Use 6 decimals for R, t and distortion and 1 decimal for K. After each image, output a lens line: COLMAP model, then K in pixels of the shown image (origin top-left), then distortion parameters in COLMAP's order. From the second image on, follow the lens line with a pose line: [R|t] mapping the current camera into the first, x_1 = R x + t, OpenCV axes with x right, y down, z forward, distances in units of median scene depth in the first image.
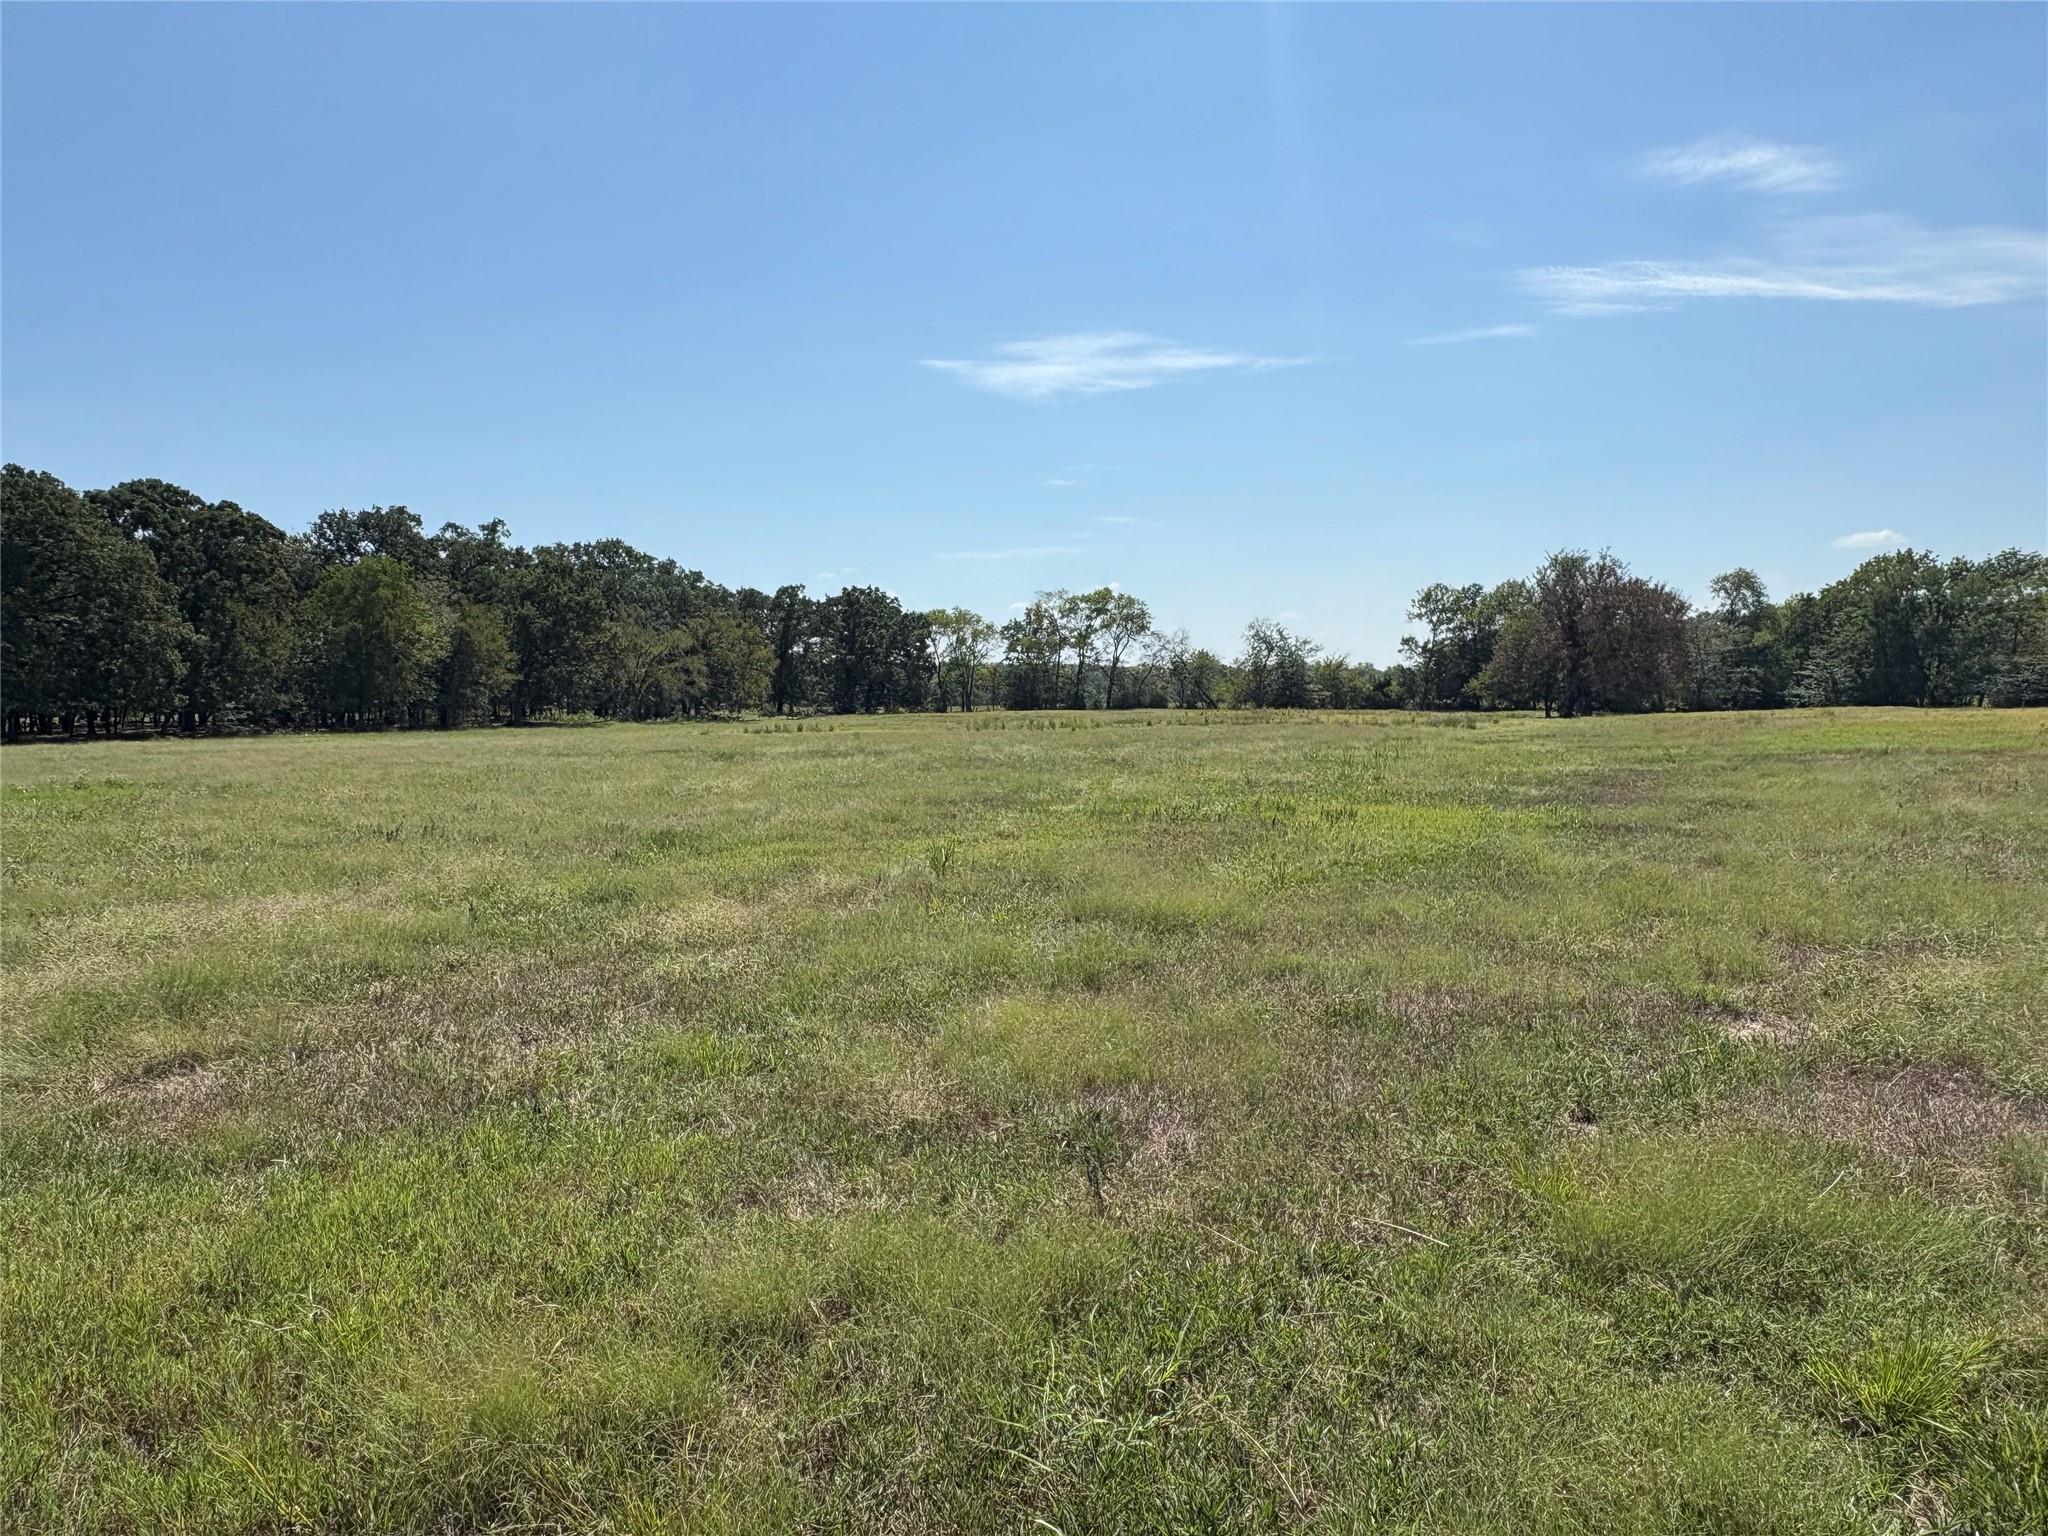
lens RADIAL K [[1326.0, 0, 1025.0], [0, 1326.0, 771.0], [0, 0, 1]] dist [-0.009426, 0.008197]
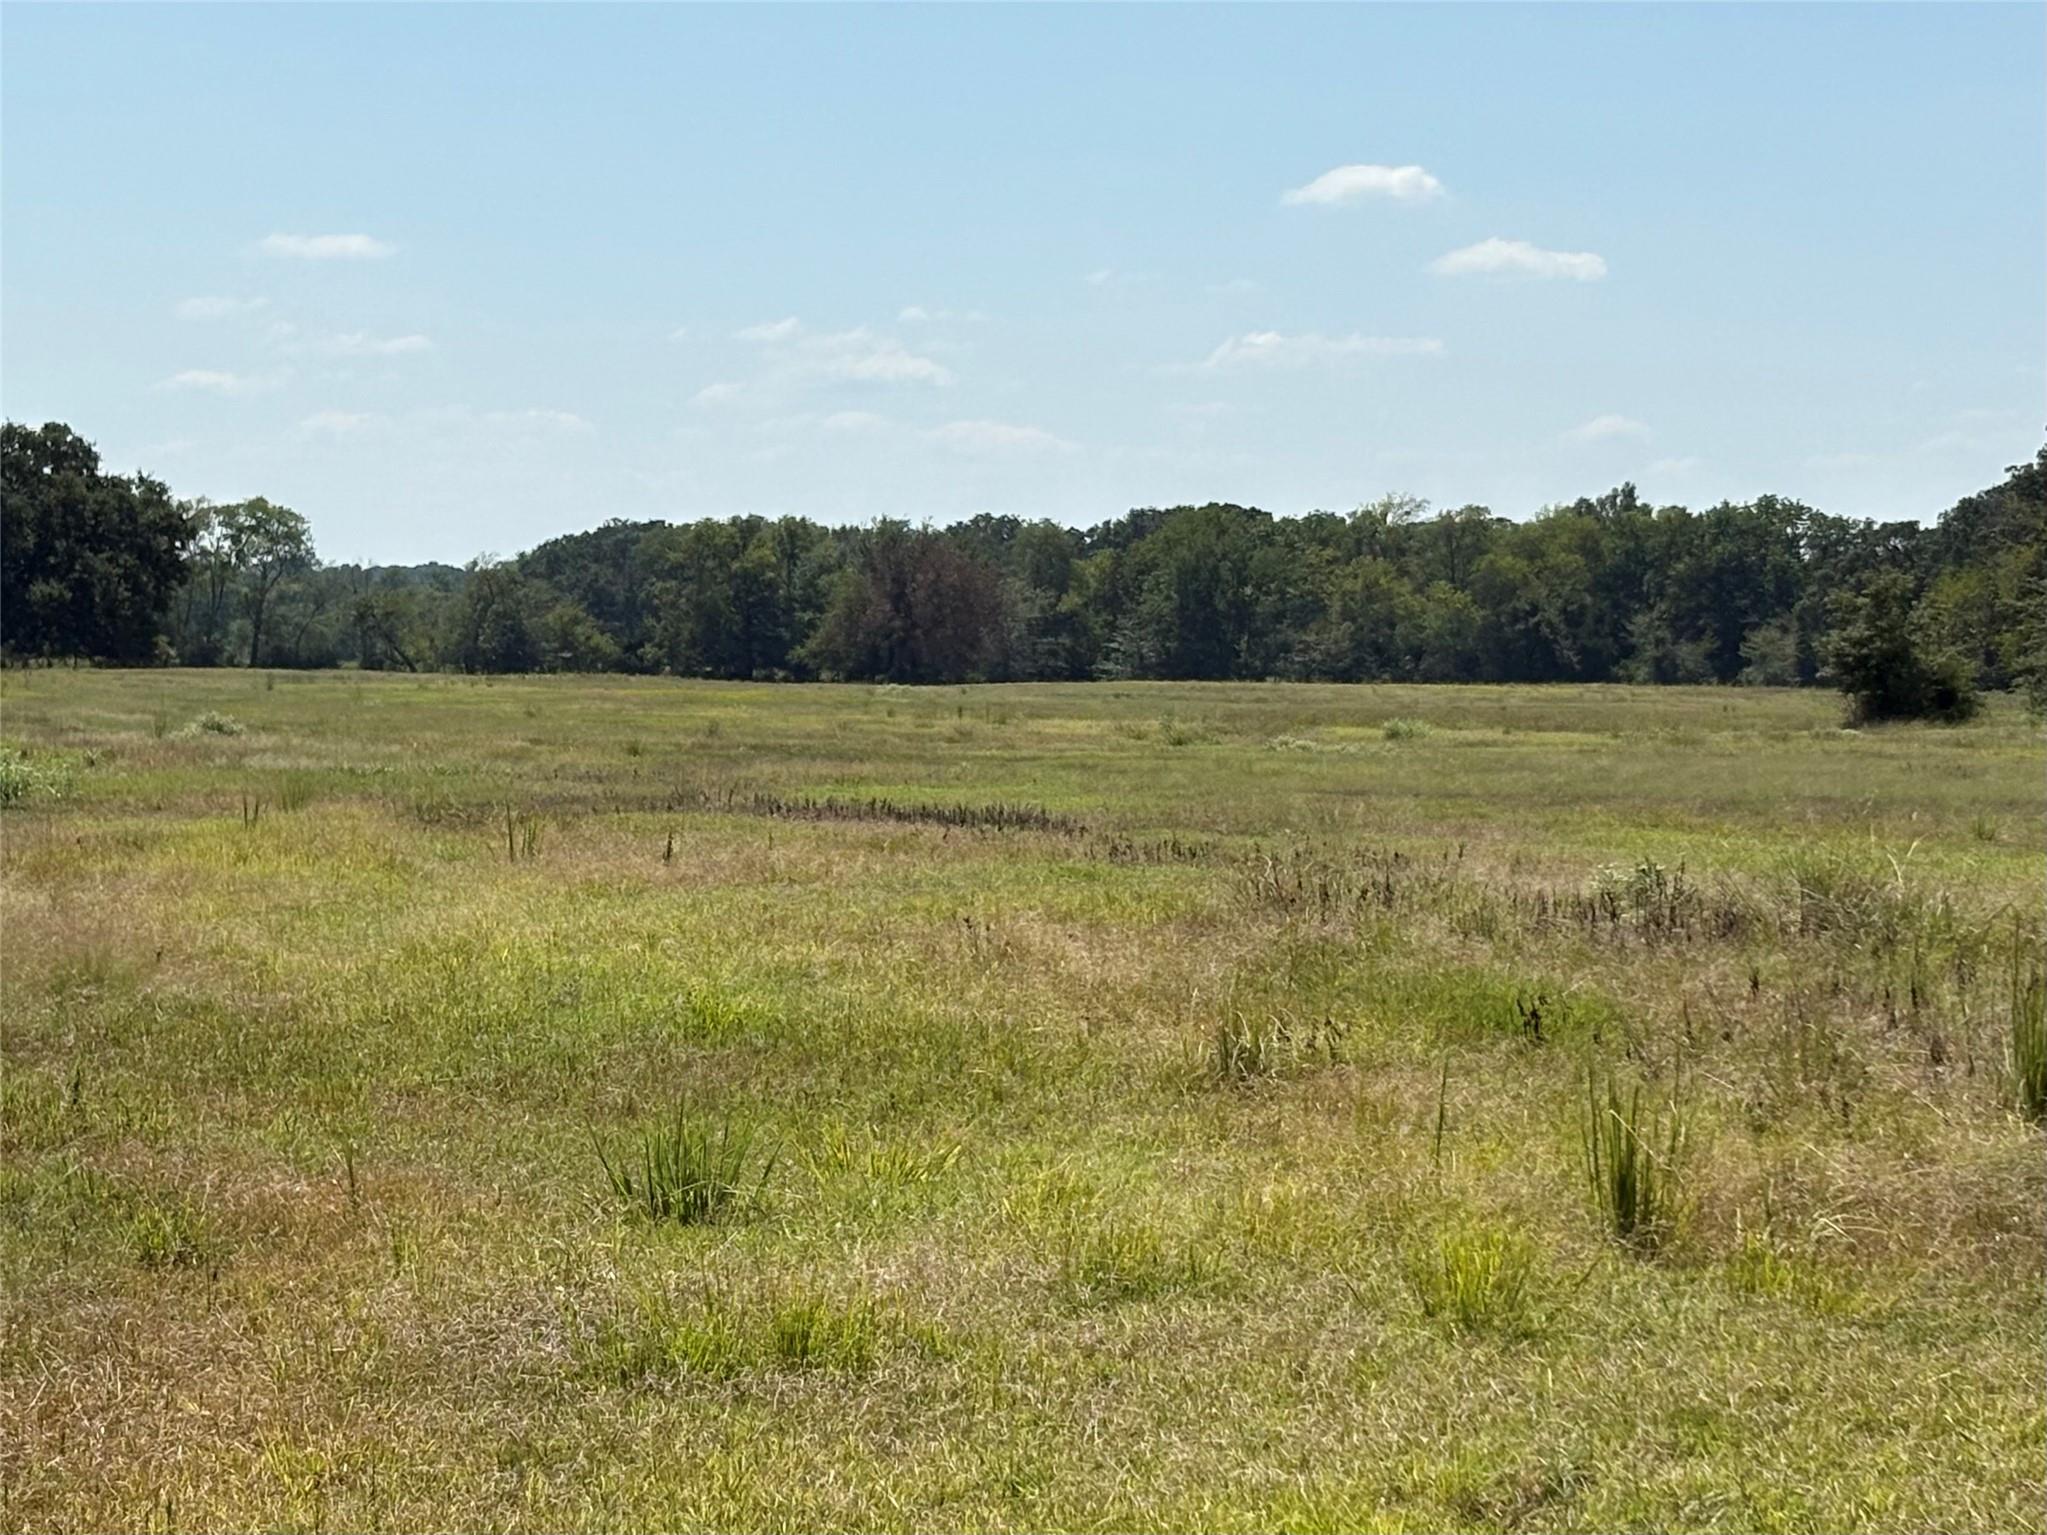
lens RADIAL K [[4194.6, 0, 1023.6], [0, 4194.6, 766.5], [0, 0, 1]] dist [0.176145, 0.000000]
pose [[0.877381, 0.012139, 0.479641, -0.187420], [-0.000989, 0.999724, -0.023492, 0.016823], [-0.479794, 0.020137, 0.877150, -0.332214]]
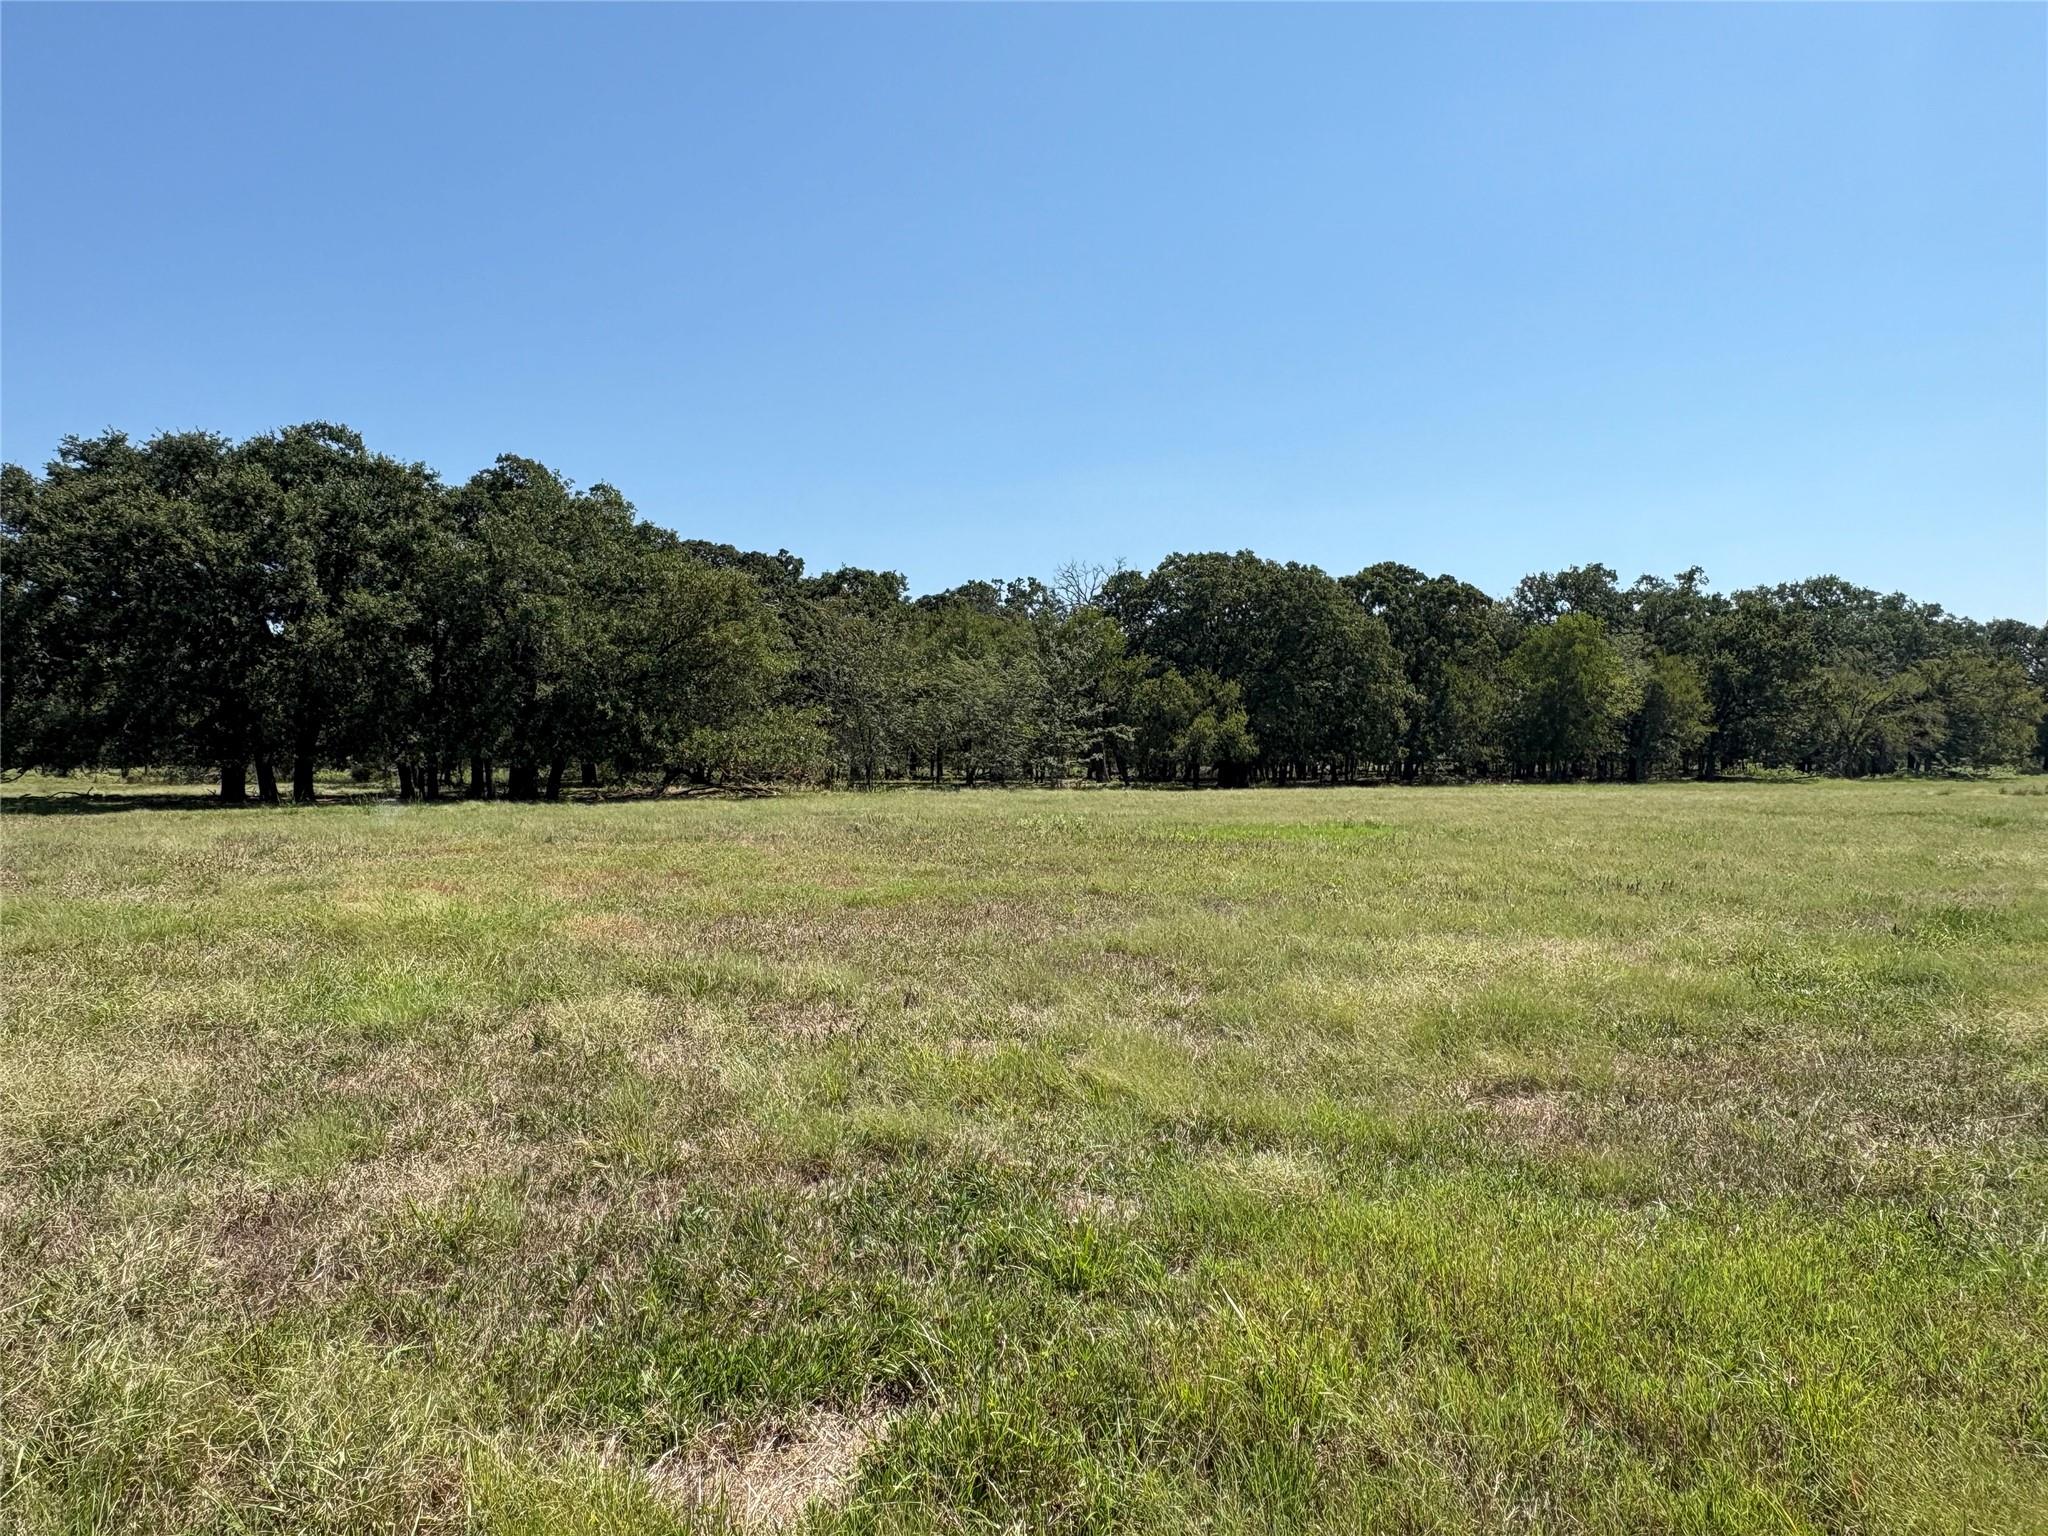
lens RADIAL K [[1326.0, 0, 1031.0], [0, 1326.0, 776.5], [0, 0, 1]] dist [-0.009426, 0.008197]
pose [[0.670823, 0.016399, -0.741436, -0.005483], [-0.042797, 0.998945, -0.016626, -0.000086], [0.740381, 0.042884, 0.670818, -0.003159]]
